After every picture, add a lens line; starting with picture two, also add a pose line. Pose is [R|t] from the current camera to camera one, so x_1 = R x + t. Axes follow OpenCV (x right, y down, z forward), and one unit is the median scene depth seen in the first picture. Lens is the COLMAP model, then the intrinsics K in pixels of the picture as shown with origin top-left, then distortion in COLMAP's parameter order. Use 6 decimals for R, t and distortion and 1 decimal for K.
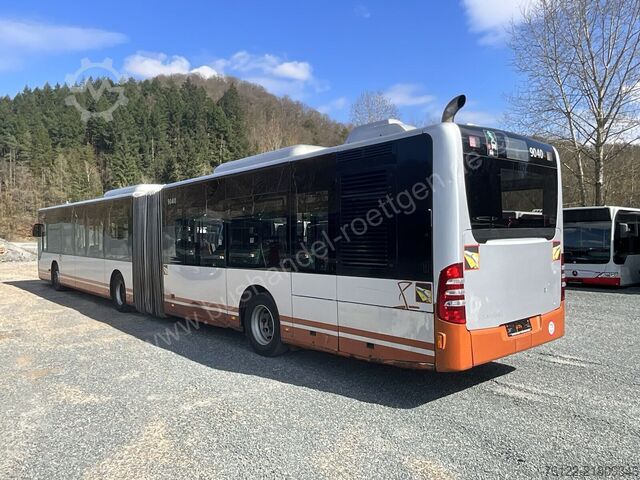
lens RADIAL K [[491.3, 0, 319.7], [0, 491.3, 235.8], [0, 0, 1]] dist [-0.019517, 0.012290]
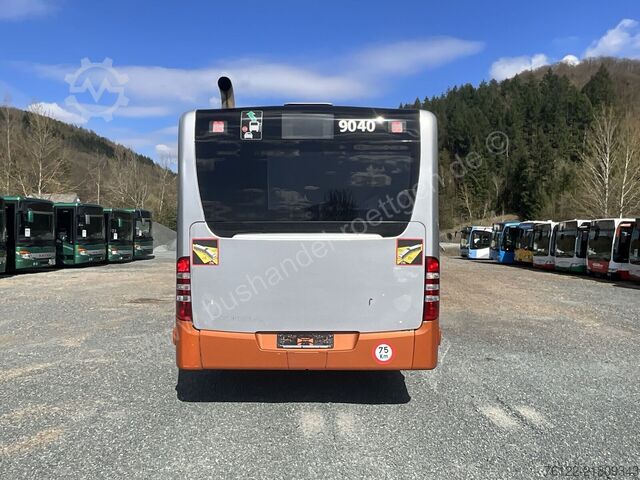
lens RADIAL K [[489.4, 0, 320.9], [0, 489.4, 237.7], [0, 0, 1]] dist [-0.016474, -0.000153]
pose [[0.763953, 0.013869, -0.645123, 1.009533], [-0.011686, 0.999902, 0.007659, 0.007025], [0.645166, 0.001688, 0.764041, 0.400320]]
